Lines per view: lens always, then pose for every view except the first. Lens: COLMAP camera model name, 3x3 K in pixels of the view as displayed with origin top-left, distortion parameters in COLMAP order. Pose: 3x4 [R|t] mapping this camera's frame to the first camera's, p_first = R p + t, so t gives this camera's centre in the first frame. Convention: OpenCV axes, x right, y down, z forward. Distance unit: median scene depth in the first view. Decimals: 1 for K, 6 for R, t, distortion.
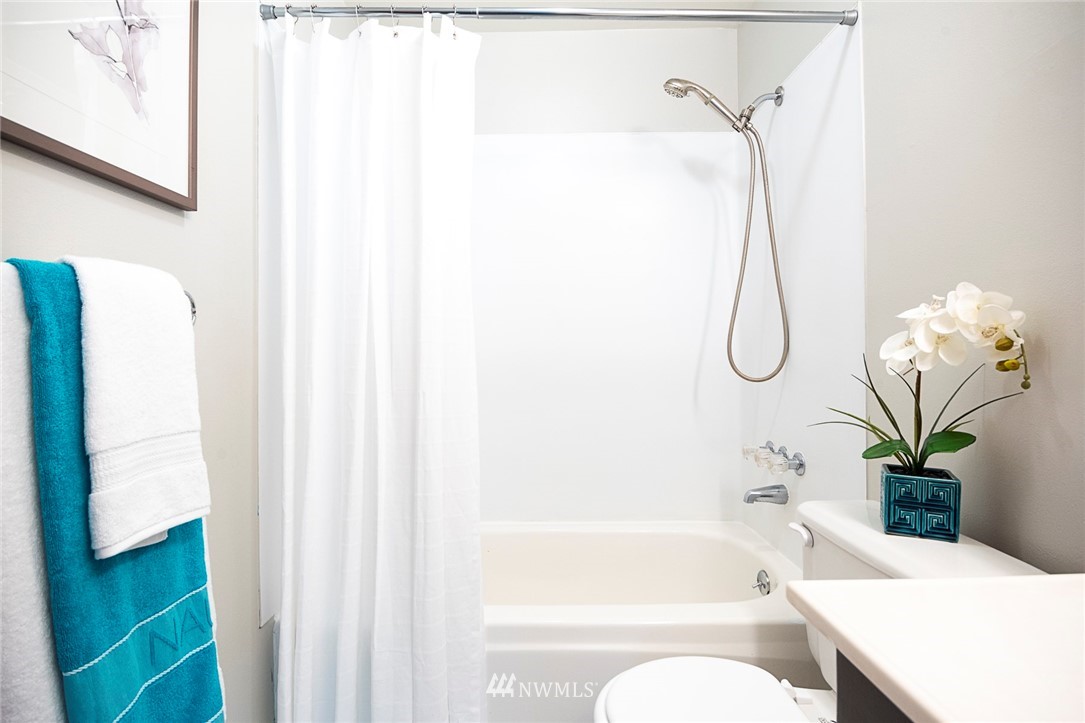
lens RADIAL K [[518.3, 0, 541.6], [0, 518.3, 351.5], [0, 0, 1]] dist [0.002070, -0.023281]
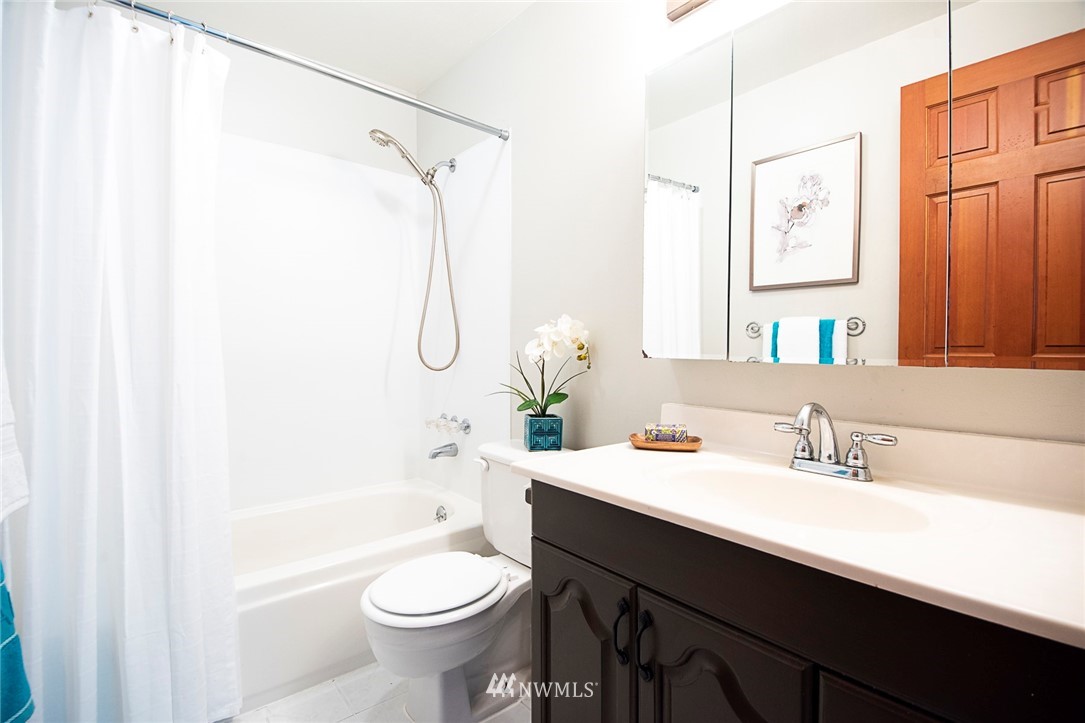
lens RADIAL K [[518.3, 0, 541.6], [0, 518.3, 351.5], [0, 0, 1]] dist [0.002070, -0.023281]
pose [[0.755806, 0.005553, 0.654772, -0.455715], [-0.010889, 0.999932, 0.004088, -0.002074], [-0.654705, -0.010219, 0.755816, -0.365602]]
